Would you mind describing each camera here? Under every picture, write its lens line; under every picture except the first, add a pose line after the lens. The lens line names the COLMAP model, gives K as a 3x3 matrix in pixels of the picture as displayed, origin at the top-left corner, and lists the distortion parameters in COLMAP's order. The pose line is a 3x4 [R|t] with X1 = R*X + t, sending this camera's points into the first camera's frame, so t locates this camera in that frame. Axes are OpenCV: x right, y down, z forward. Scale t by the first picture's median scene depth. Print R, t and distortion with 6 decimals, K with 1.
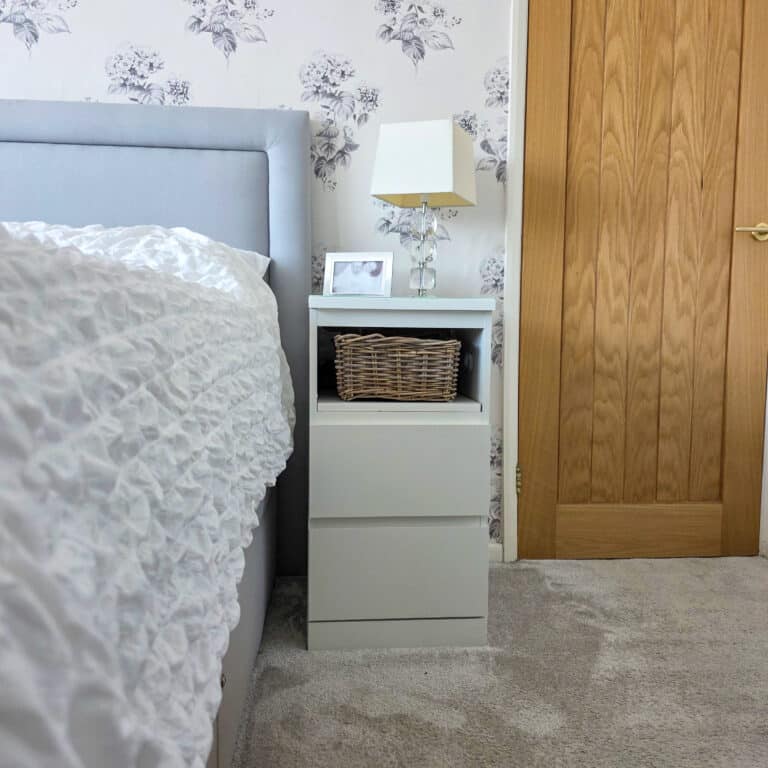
lens RADIAL K [[689.2, 0, 384.7], [0, 689.2, 391.1], [0, 0, 1]] dist [0.038858, -0.050689]
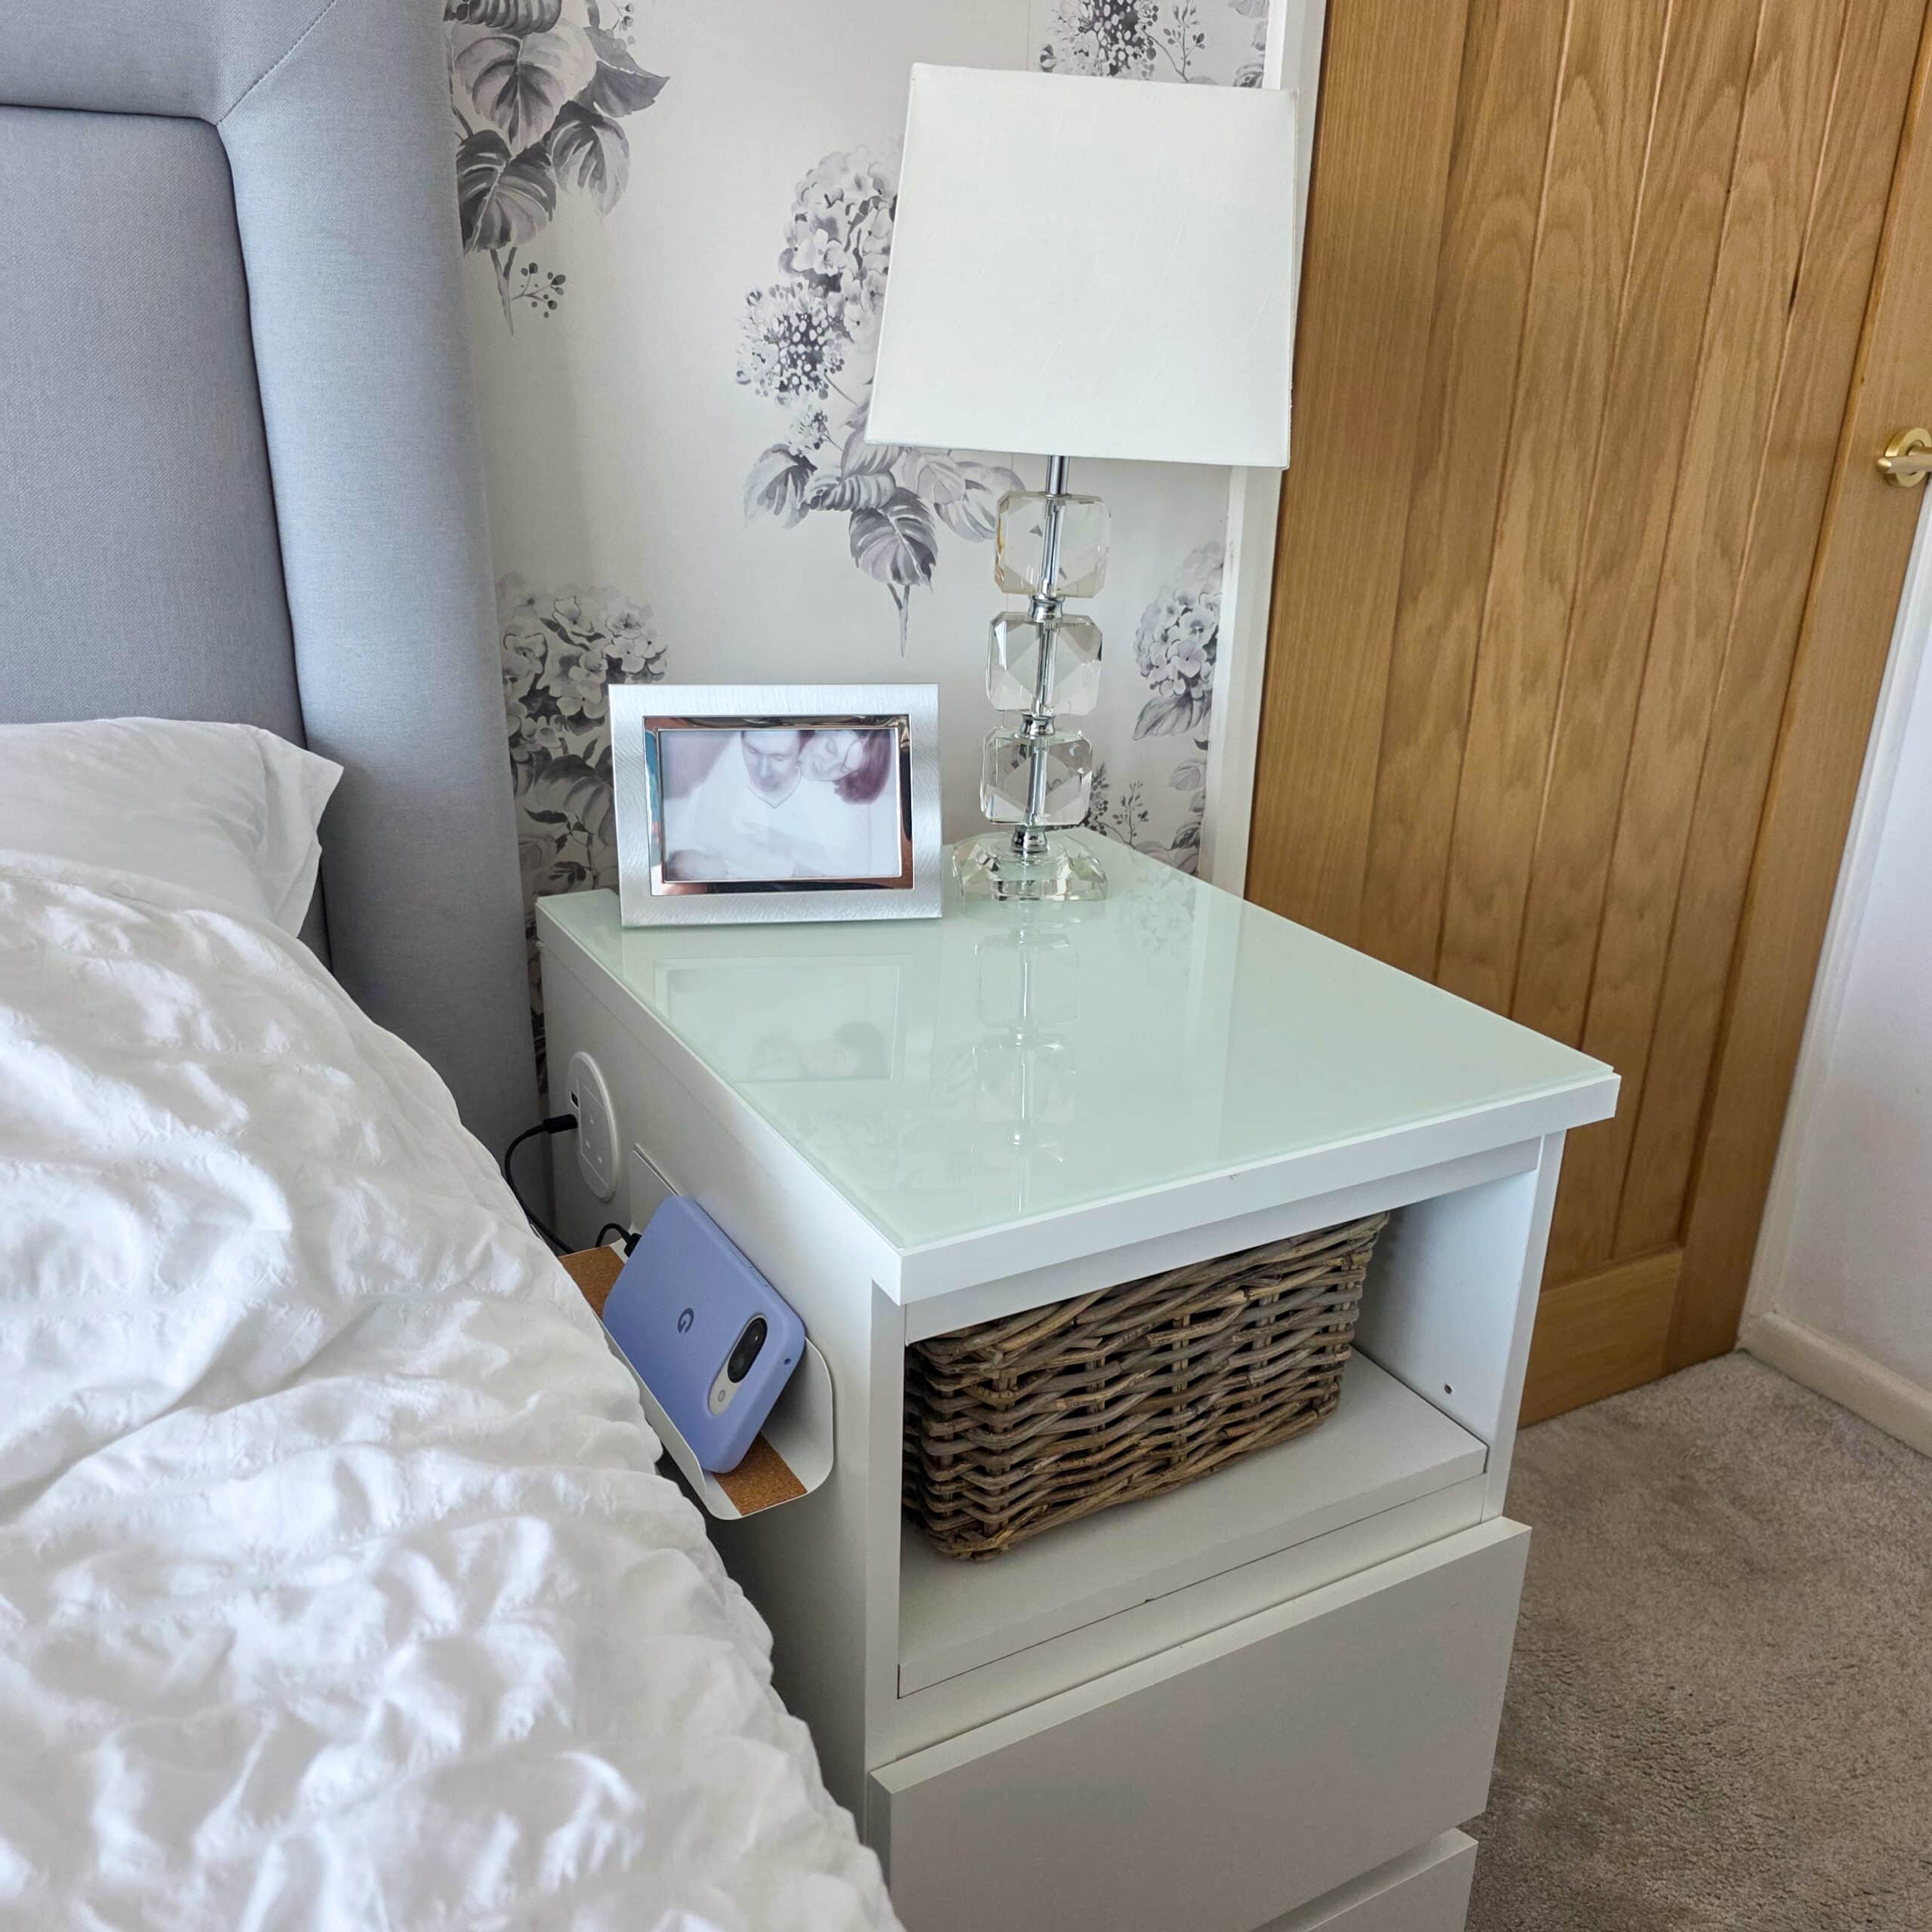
lens RADIAL K [[1733.9, 0, 955.6], [0, 1733.9, 1004.9], [0, 0, 1]] dist [0.038858, -0.050689]
pose [[0.913120, -0.136781, 0.384062, -0.205298], [0.017341, 0.954218, 0.298610, -0.264866], [-0.407323, -0.266006, 0.873687, 0.475671]]
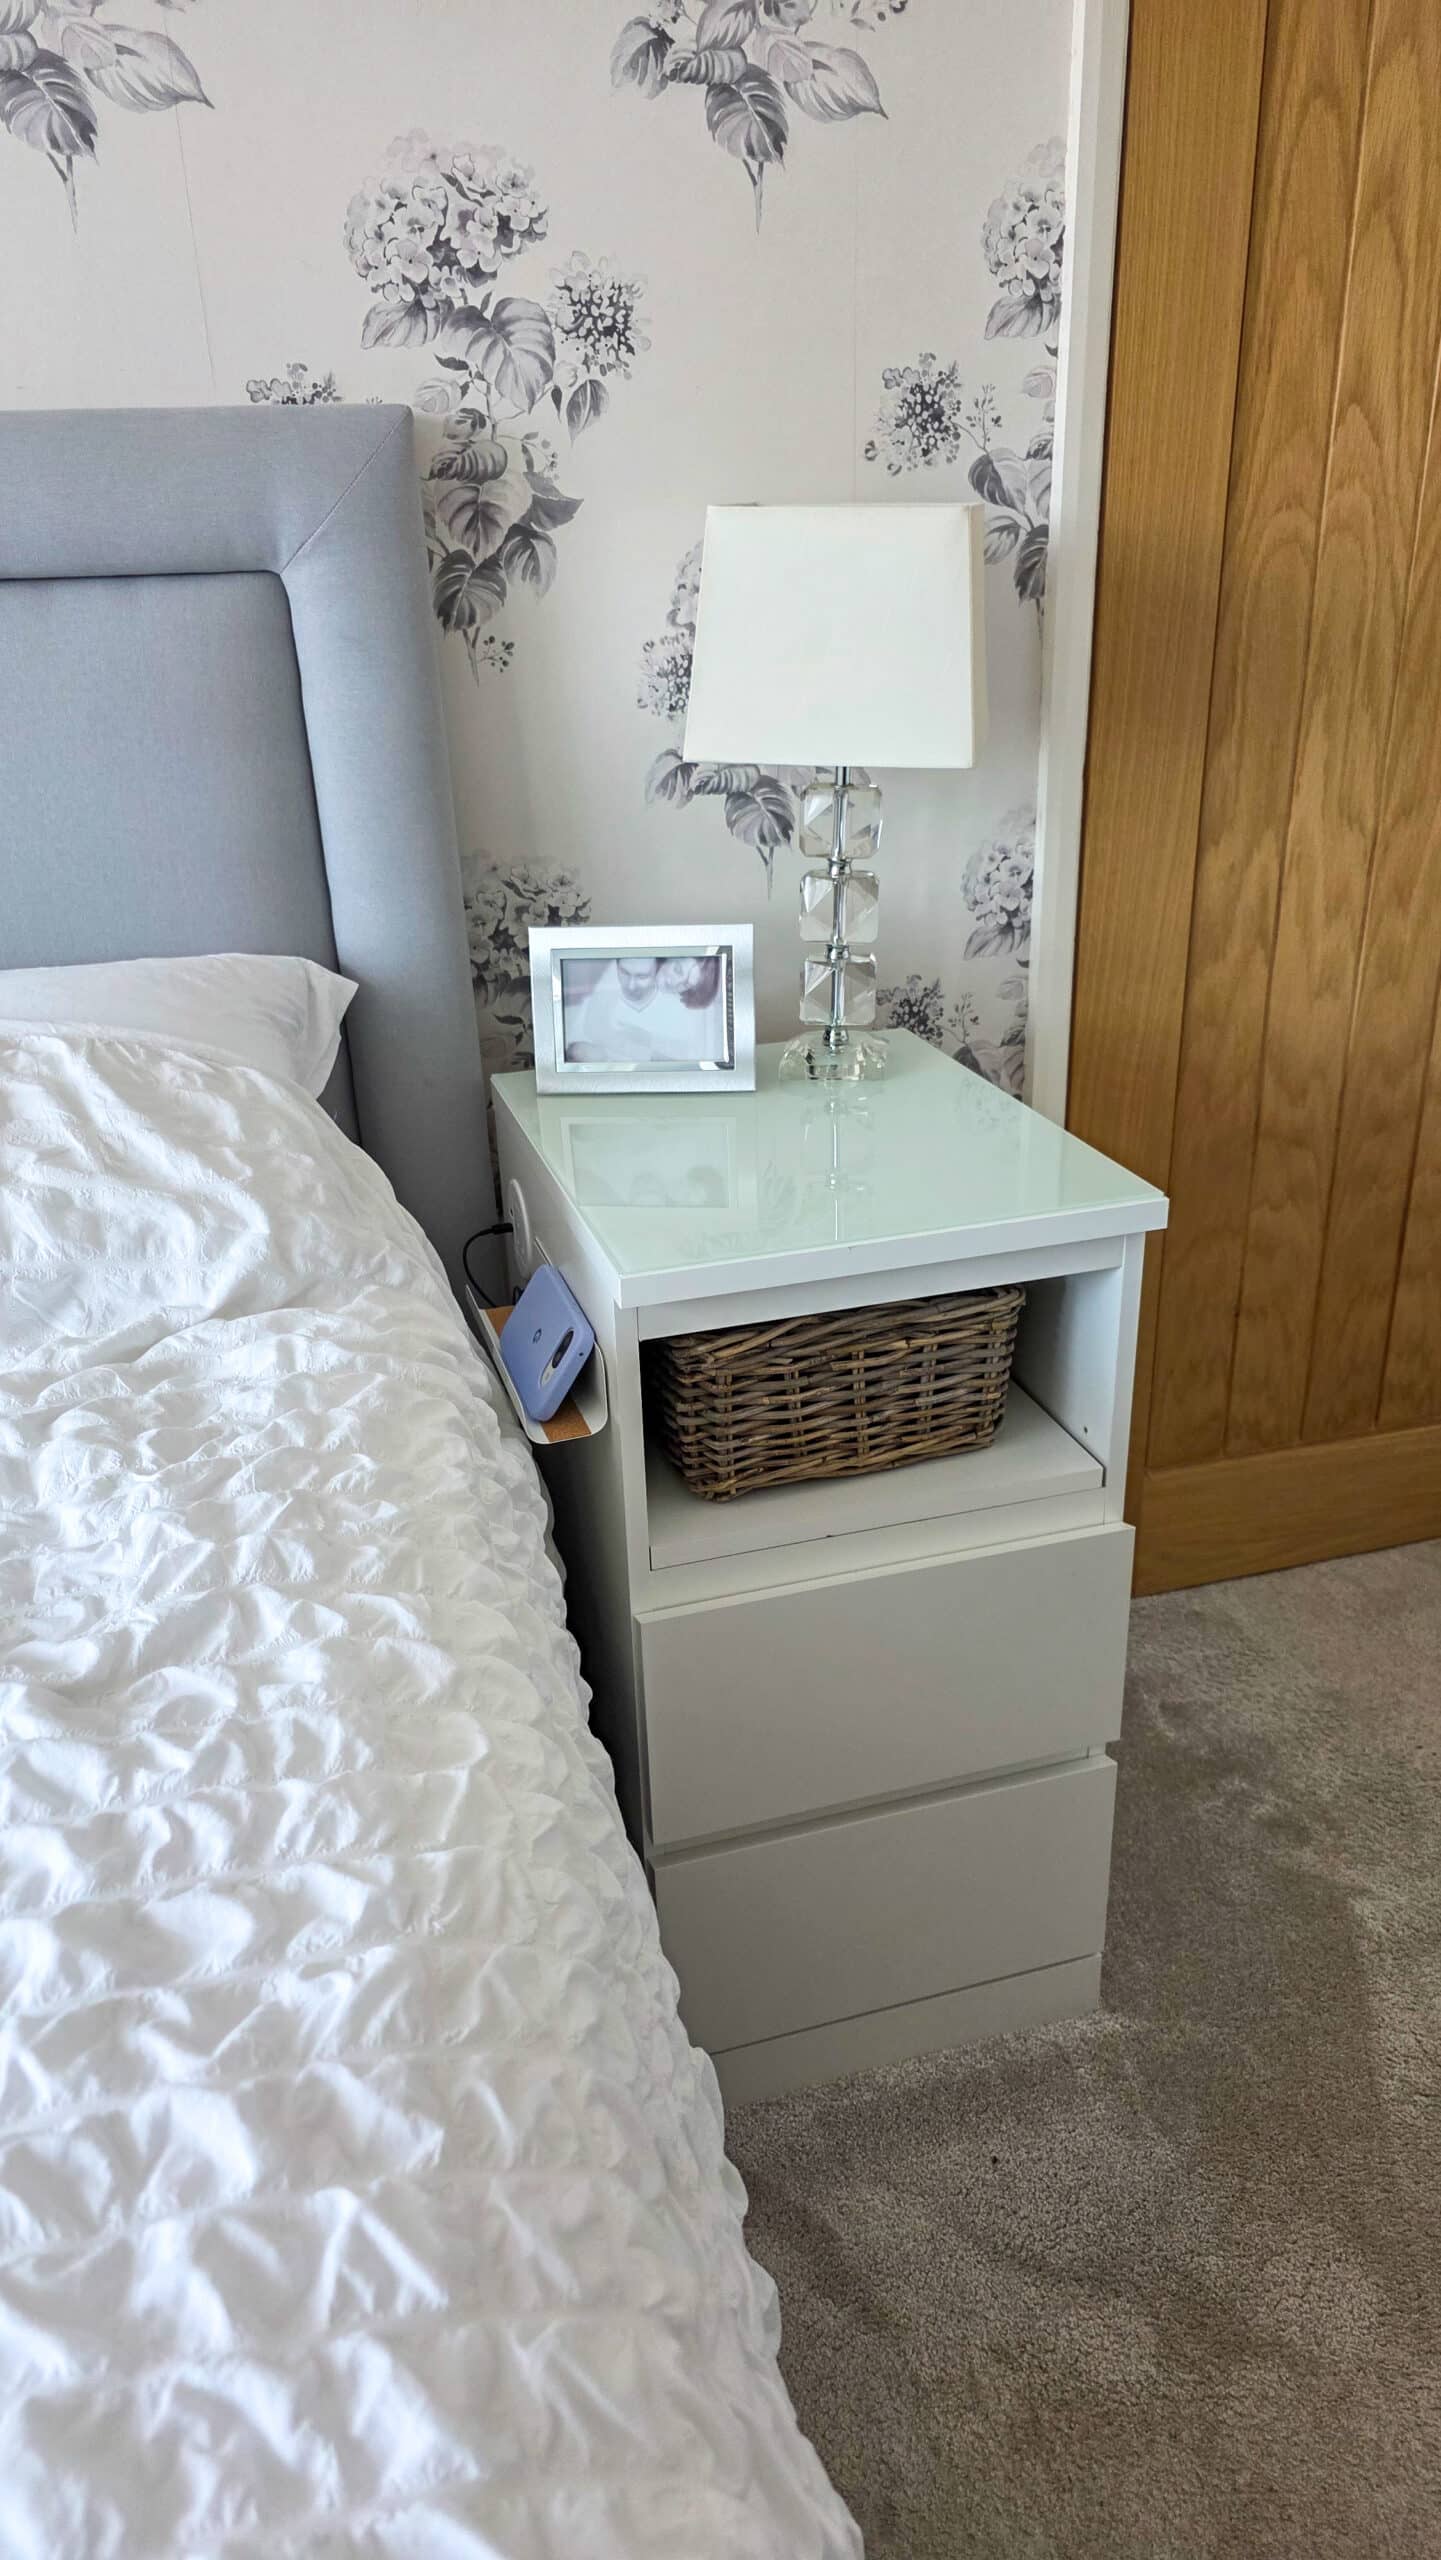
lens RADIAL K [[1724.9, 0, 707.4], [0, 1724.9, 1329.5], [0, 0, 1]] dist [0.033407, -0.043255]
pose [[0.979896, -0.120571, 0.158955, -0.152164], [0.058503, 0.935355, 0.348838, -0.299594], [-0.190739, -0.332526, 0.923604, 0.209687]]
